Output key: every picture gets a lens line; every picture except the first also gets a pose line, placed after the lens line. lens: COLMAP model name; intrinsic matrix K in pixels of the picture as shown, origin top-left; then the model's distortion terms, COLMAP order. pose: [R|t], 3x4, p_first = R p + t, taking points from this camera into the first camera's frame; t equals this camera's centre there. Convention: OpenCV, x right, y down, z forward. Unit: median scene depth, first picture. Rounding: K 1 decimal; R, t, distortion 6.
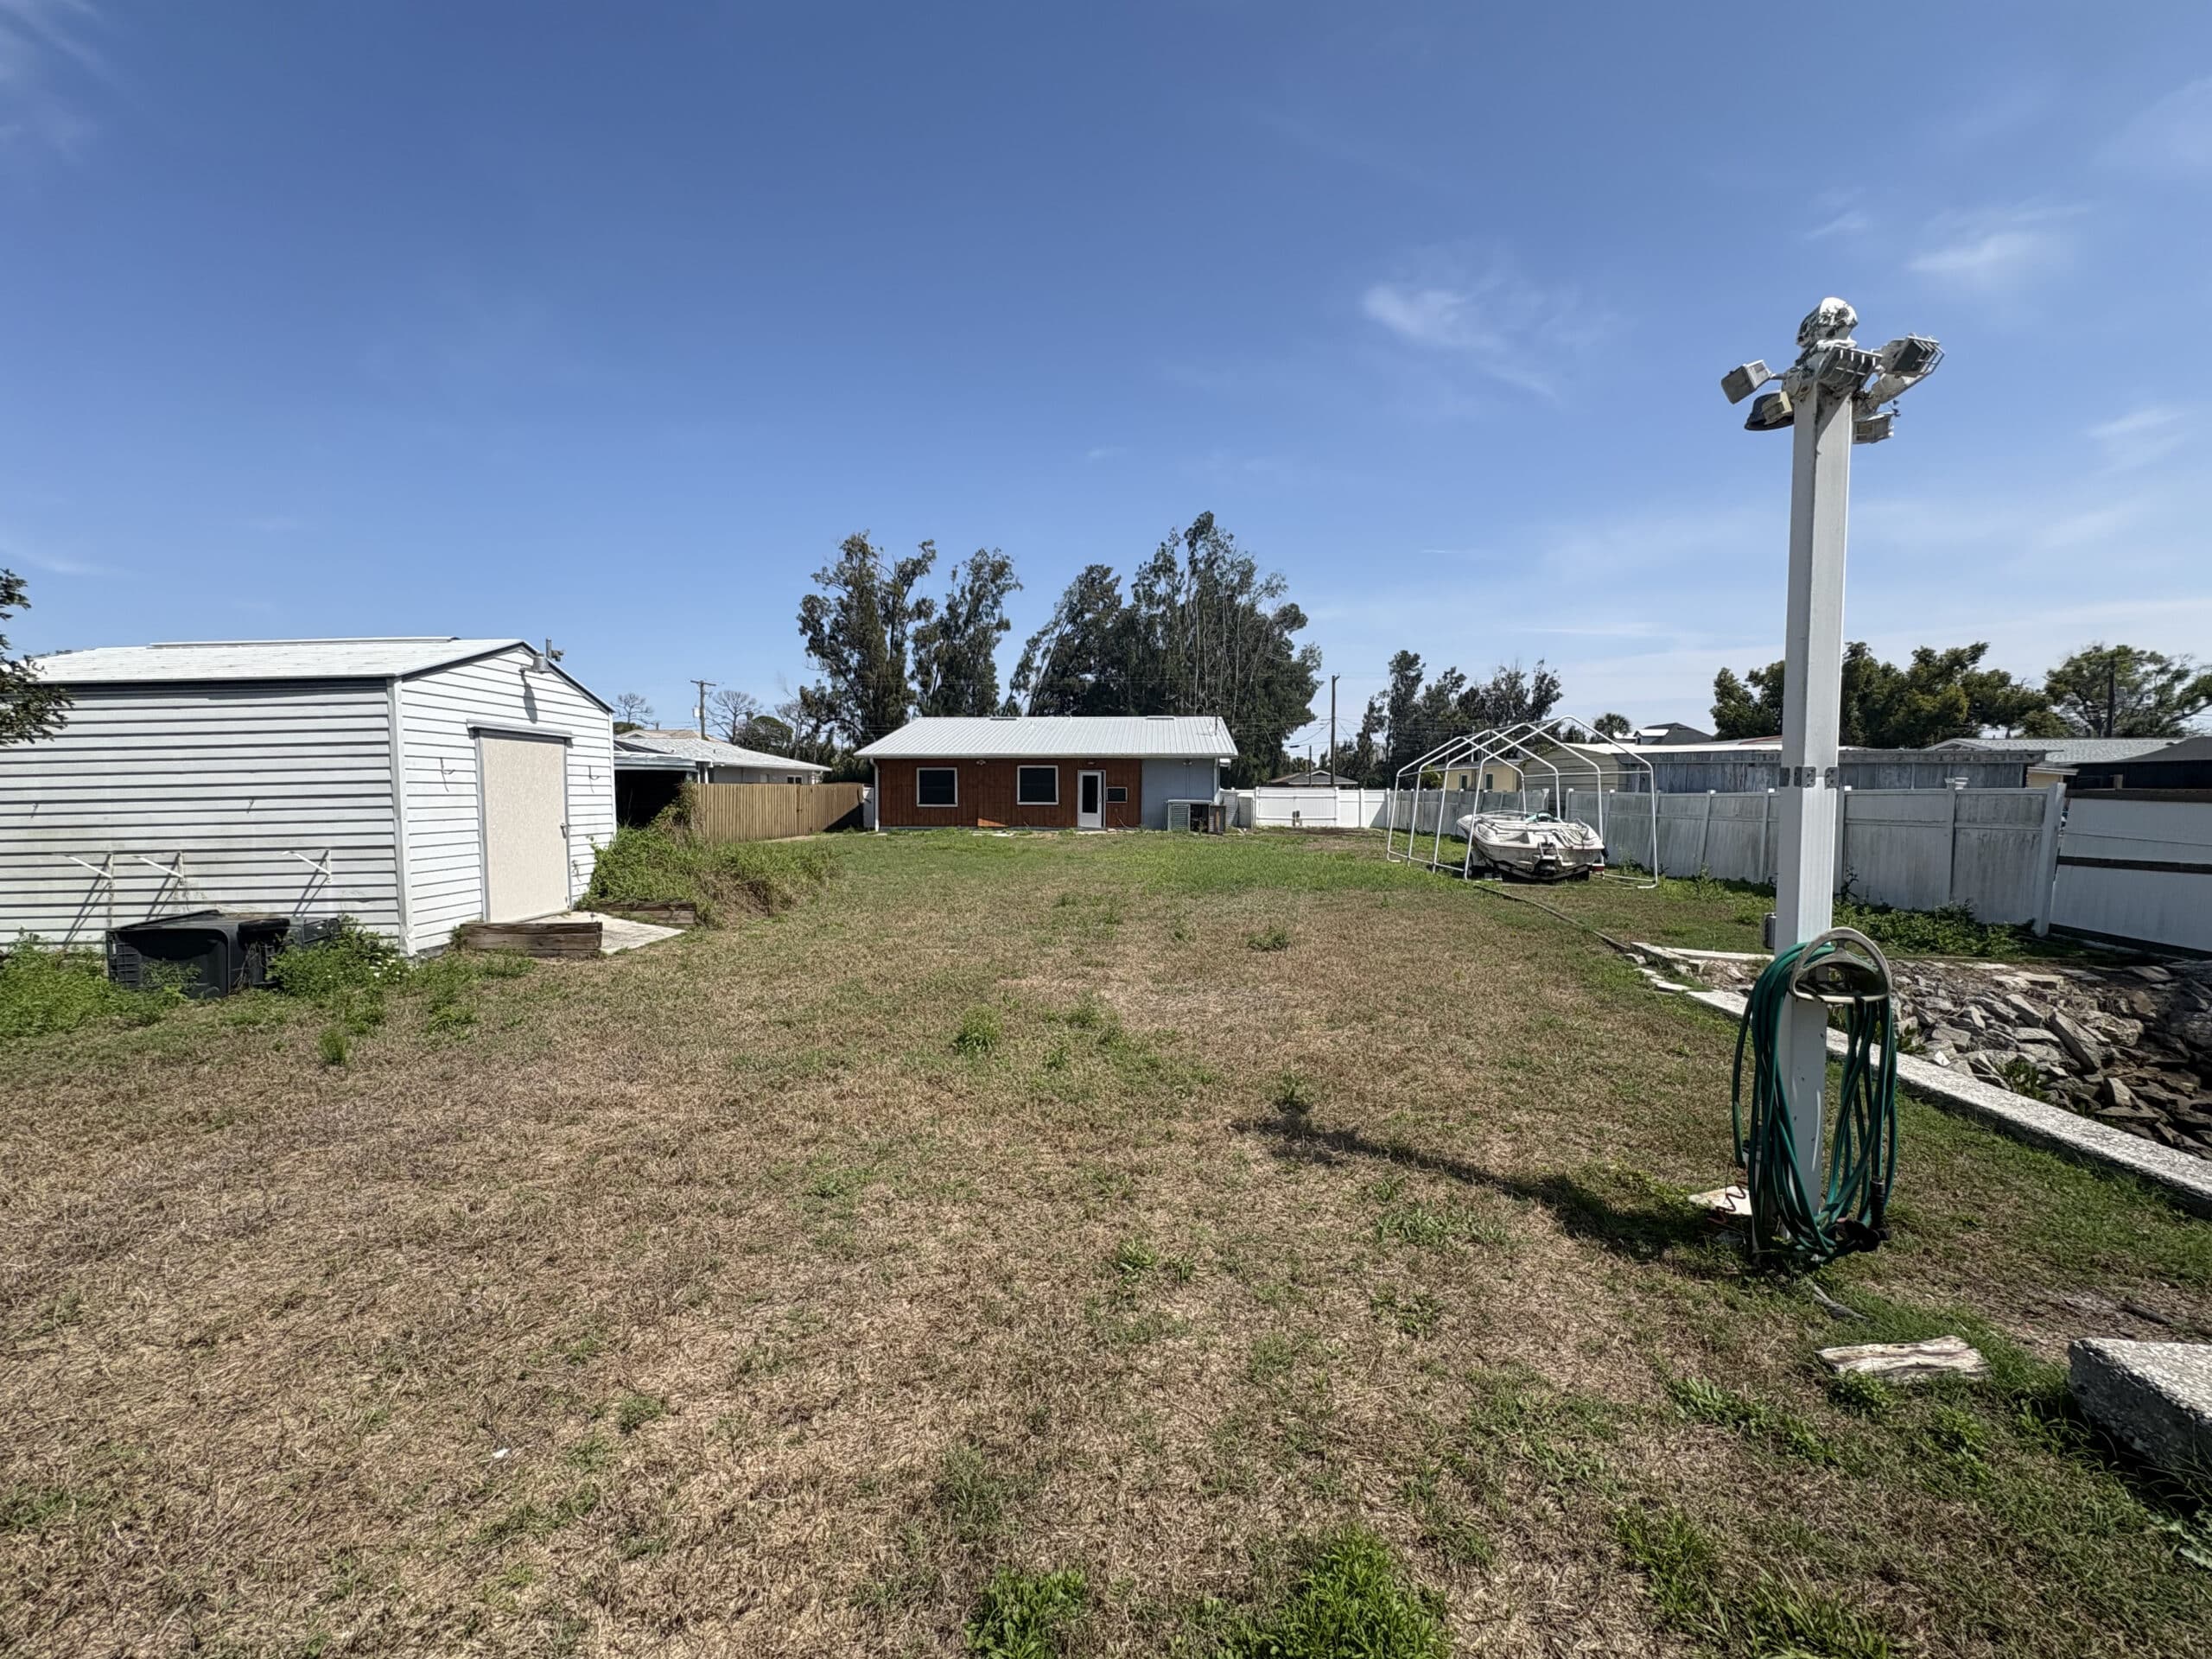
lens RADIAL K [[881.3, 0, 1103.8], [0, 881.3, 837.1], [0, 0, 1]] dist [0.000734, -0.000111]
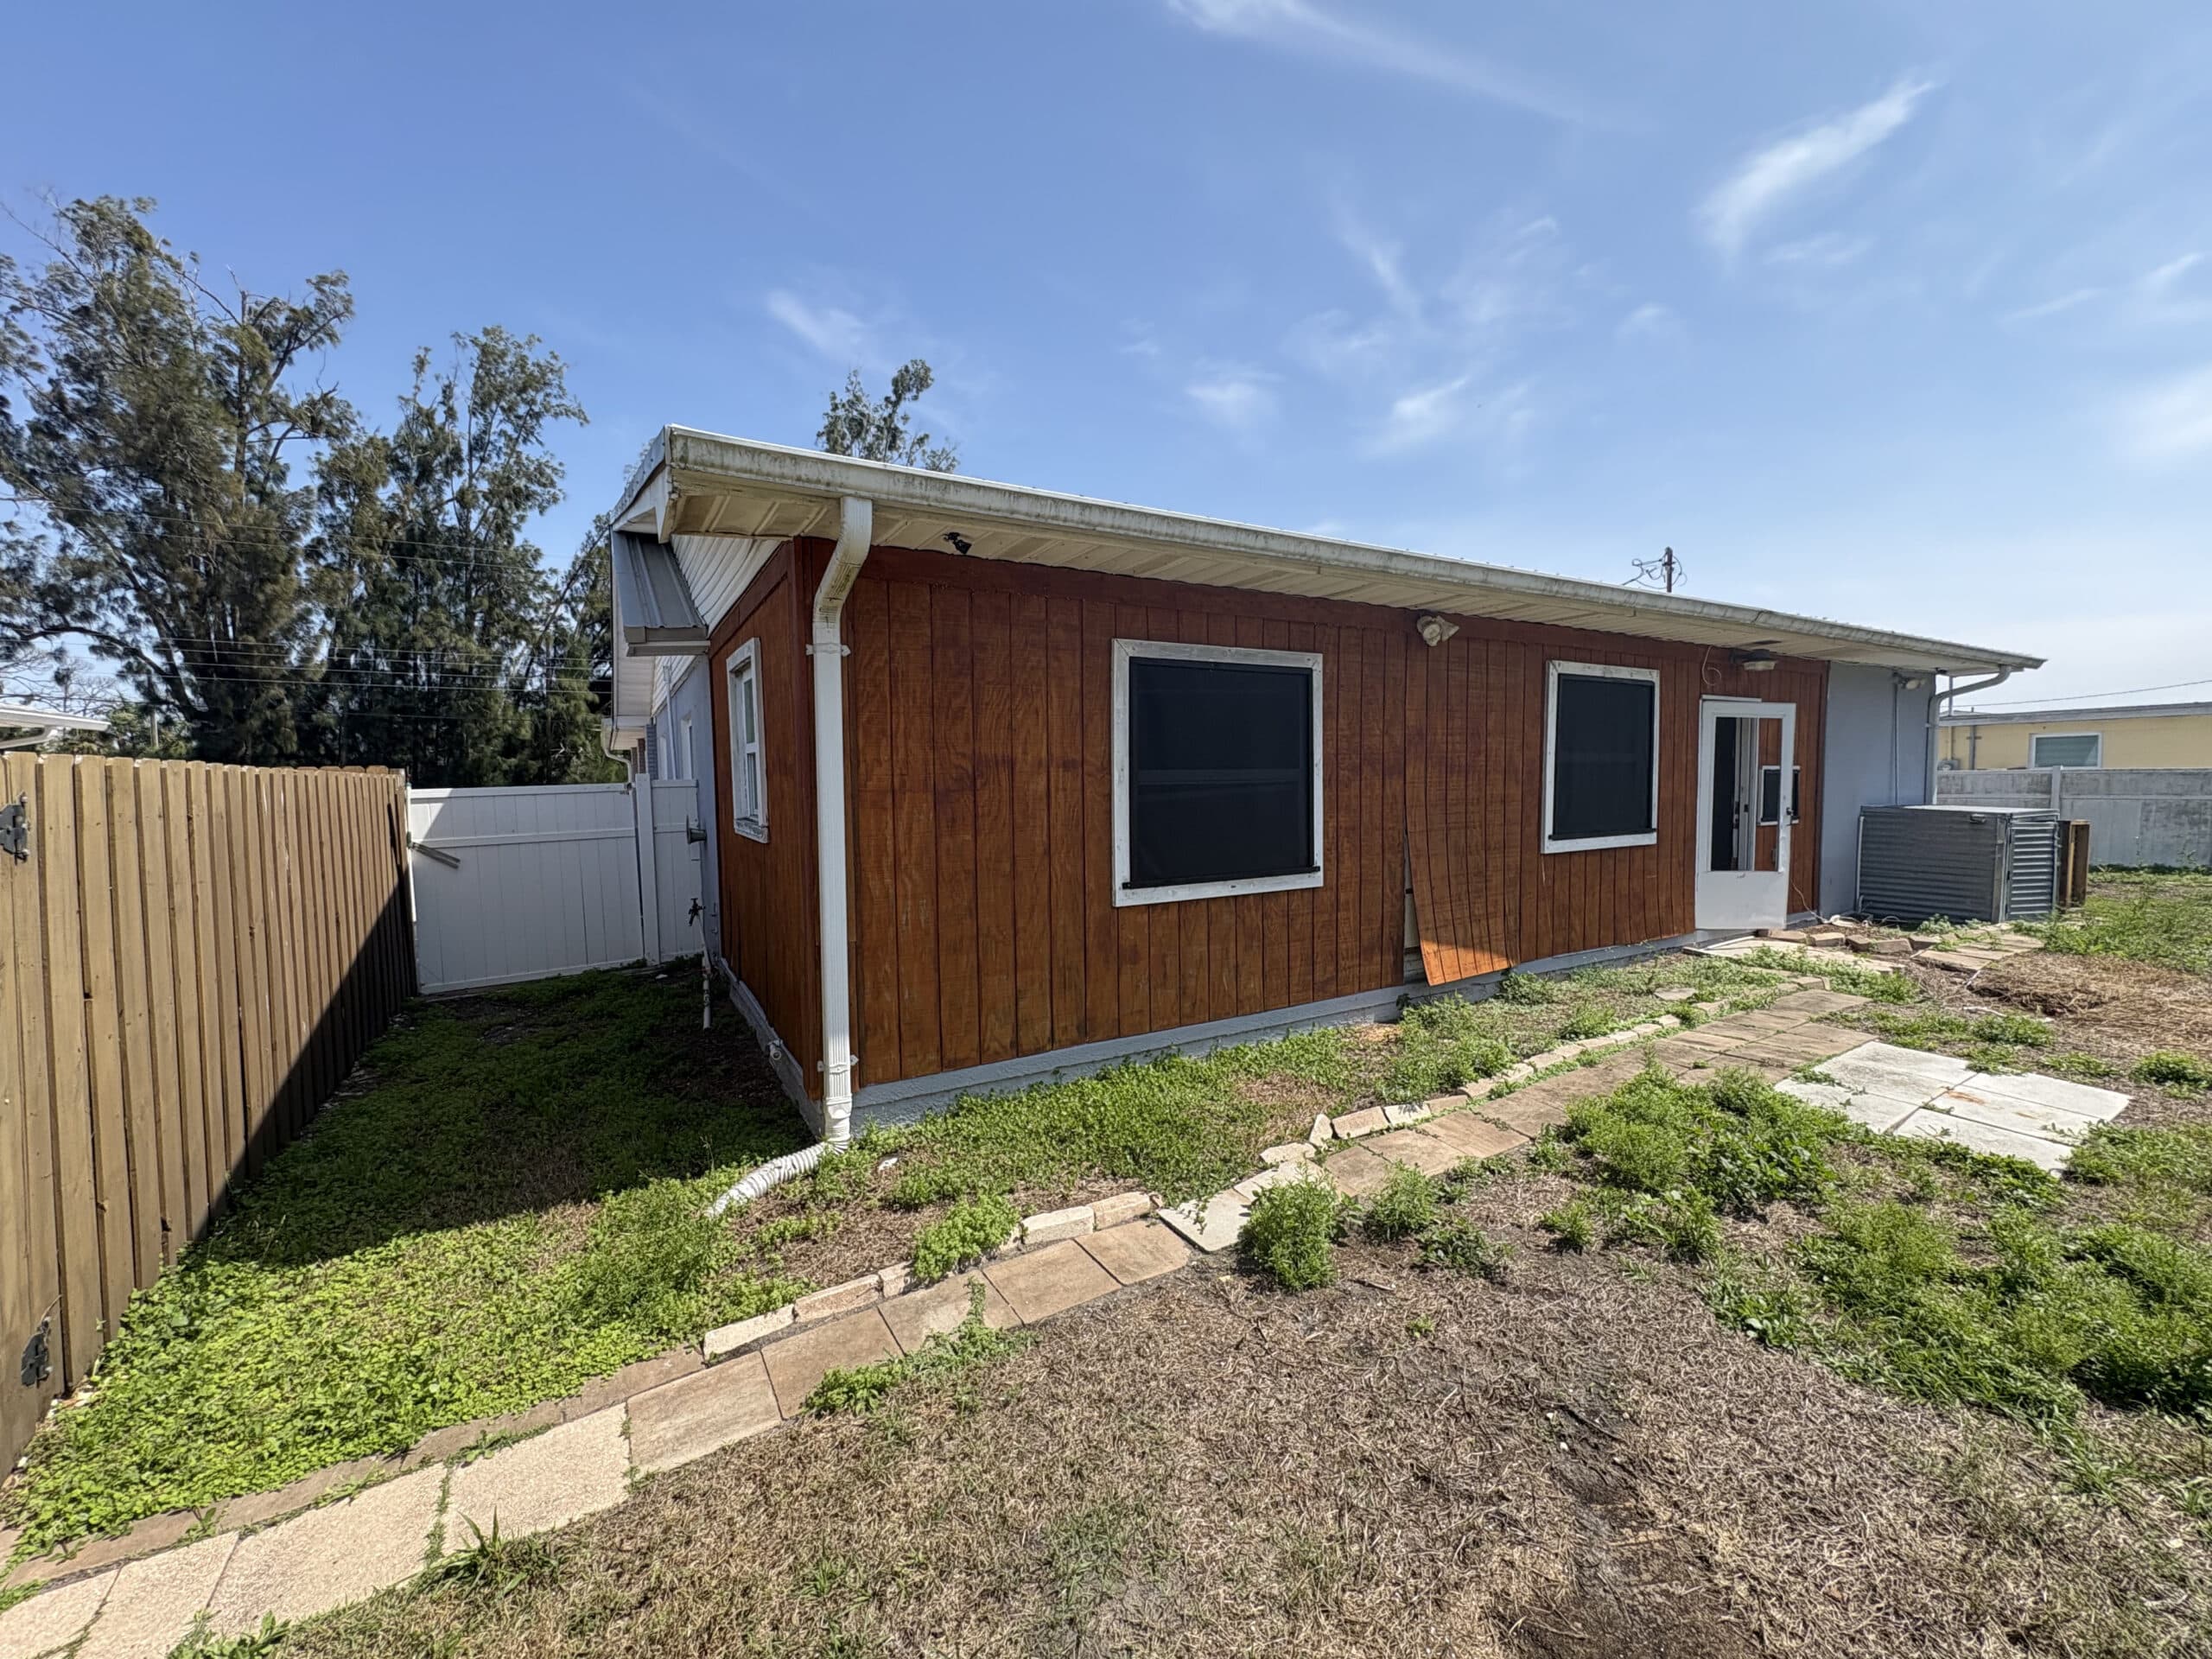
lens RADIAL K [[881.3, 0, 1091.1], [0, 881.3, 824.6], [0, 0, 1]] dist [0.000734, -0.000111]
pose [[0.822794, -0.048930, 0.566230, -0.151108], [0.057794, 0.998326, 0.002288, -0.025018], [-0.565394, 0.030842, 0.824244, 0.408648]]
